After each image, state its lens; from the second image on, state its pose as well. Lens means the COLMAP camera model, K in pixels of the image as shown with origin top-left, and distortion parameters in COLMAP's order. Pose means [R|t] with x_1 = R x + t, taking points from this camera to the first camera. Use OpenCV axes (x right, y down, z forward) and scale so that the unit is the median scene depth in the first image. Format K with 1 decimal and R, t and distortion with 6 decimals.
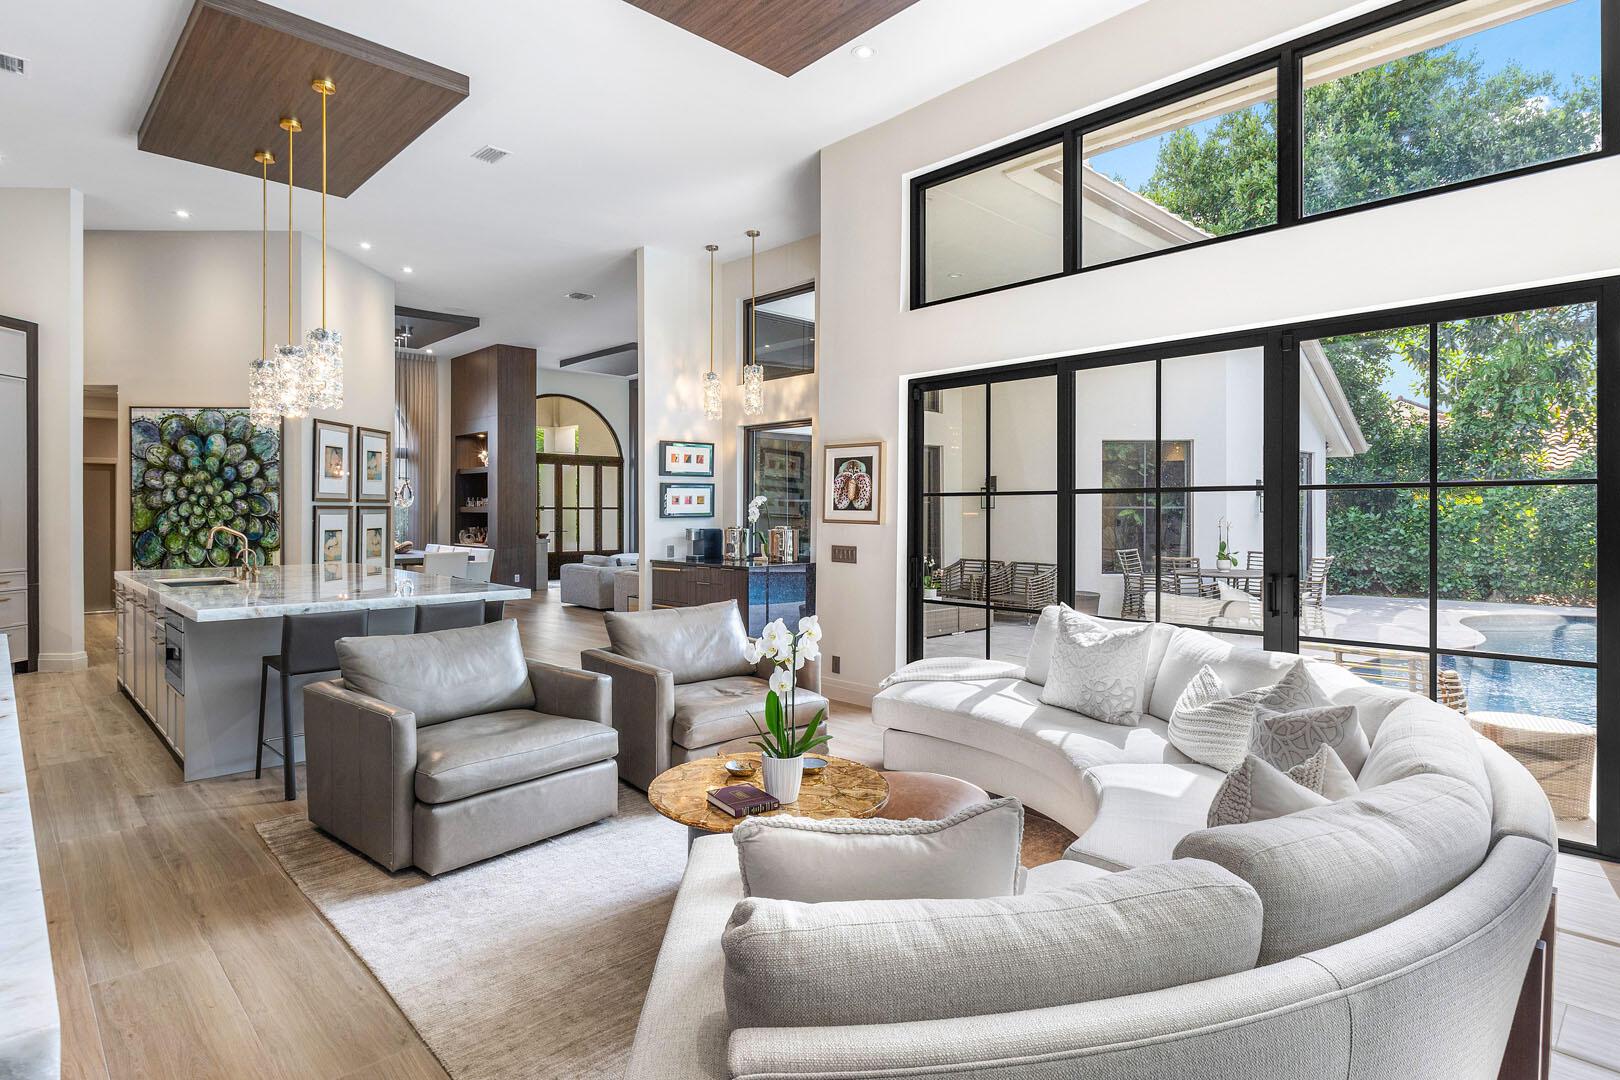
lens RADIAL K [[856.8, 0, 814.9], [0, 856.8, 508.3], [0, 0, 1]] dist [0.000550, -0.001375]
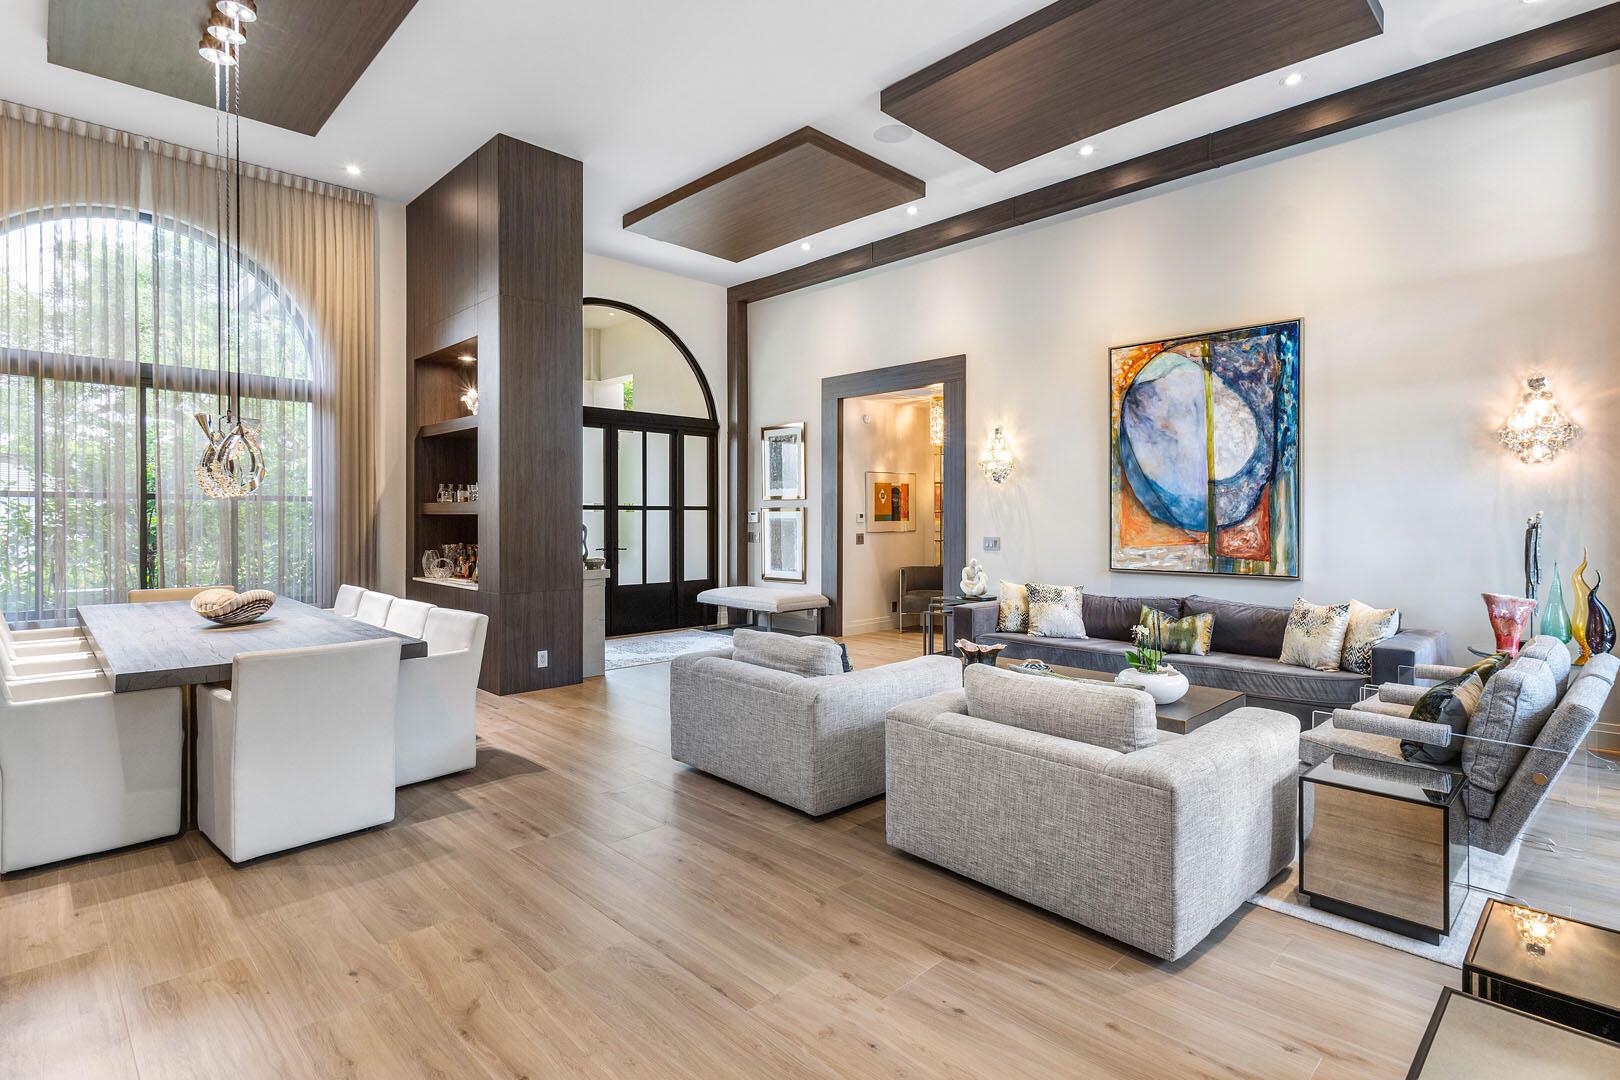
lens RADIAL K [[811.1, 0, 811.4], [0, 811.1, 523.0], [0, 0, 1]] dist [0.002299, 0.000590]
pose [[0.999929, -0.000099, 0.011917, -0.360489], [-0.000009, 0.999959, 0.009069, 0.010389], [-0.011918, -0.009068, 0.999888, 0.975405]]
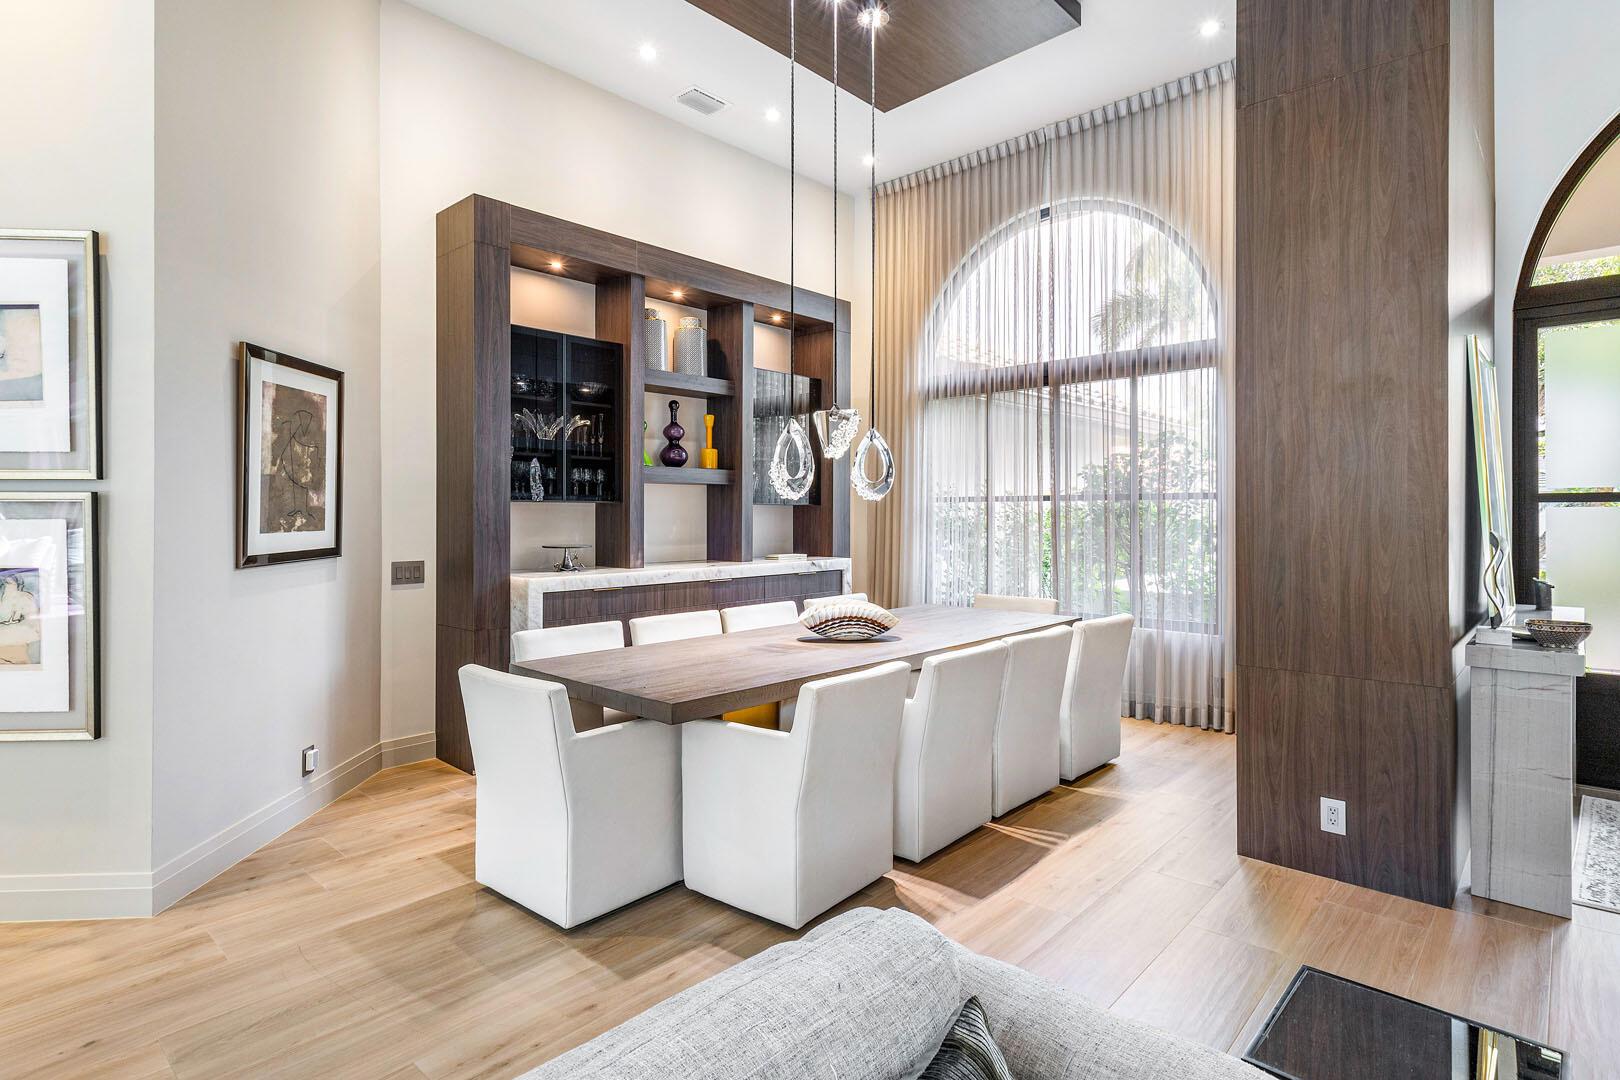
lens RADIAL K [[825.3, 0, 815.2], [0, 825.3, 511.7], [0, 0, 1]] dist [0.003919, 0.000945]
pose [[0.058220, -0.005816, -0.998287, -0.247207], [0.005574, 0.999969, -0.005501, 0.008304], [0.998288, -0.005244, 0.058251, 1.465741]]
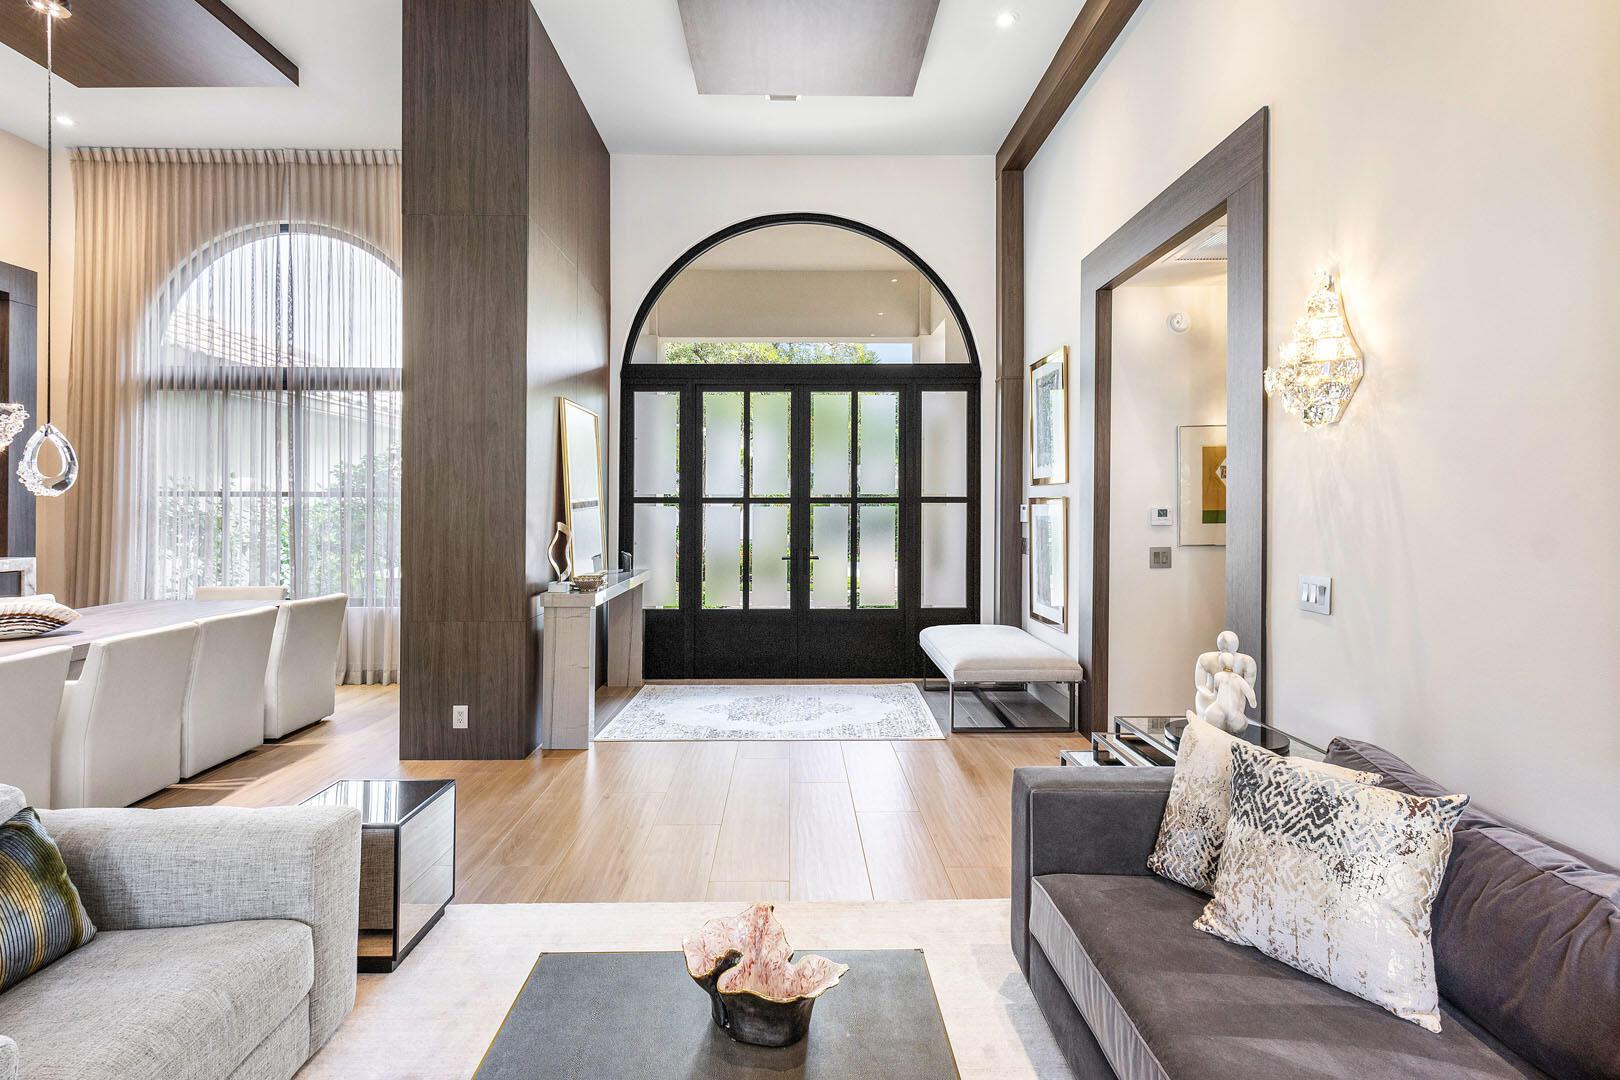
lens RADIAL K [[818.2, 0, 792.5], [0, 818.2, 505.3], [0, 0, 1]] dist [0.016421, -0.000578]
pose [[0.724227, -0.001892, -0.689559, -0.078010], [0.001515, 0.999998, -0.001152, 0.005584], [0.689560, -0.000211, 0.724228, 1.477358]]
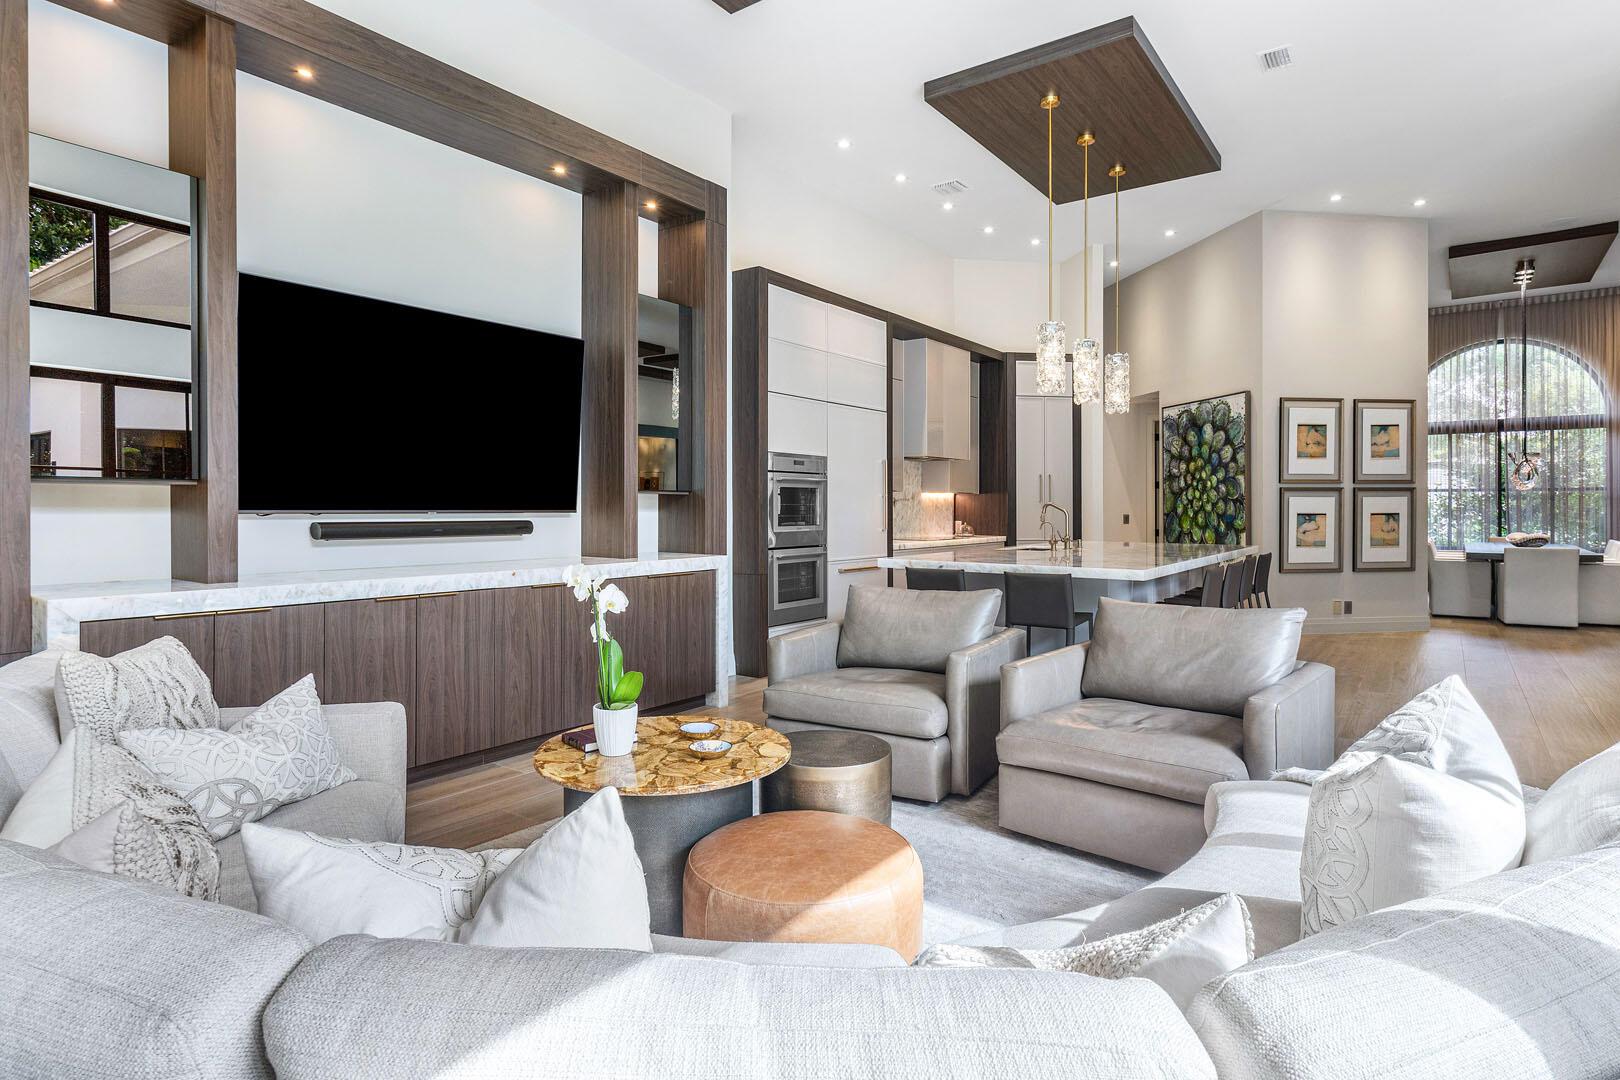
lens RADIAL K [[856.8, 0, 814.9], [0, 856.8, 508.3], [0, 0, 1]] dist [0.000550, -0.001375]
pose [[0.164849, 0.000254, -0.986319, 0.289267], [0.005854, 0.999982, 0.001236, 0.016253], [0.986301, -0.005978, 0.164844, 0.329017]]
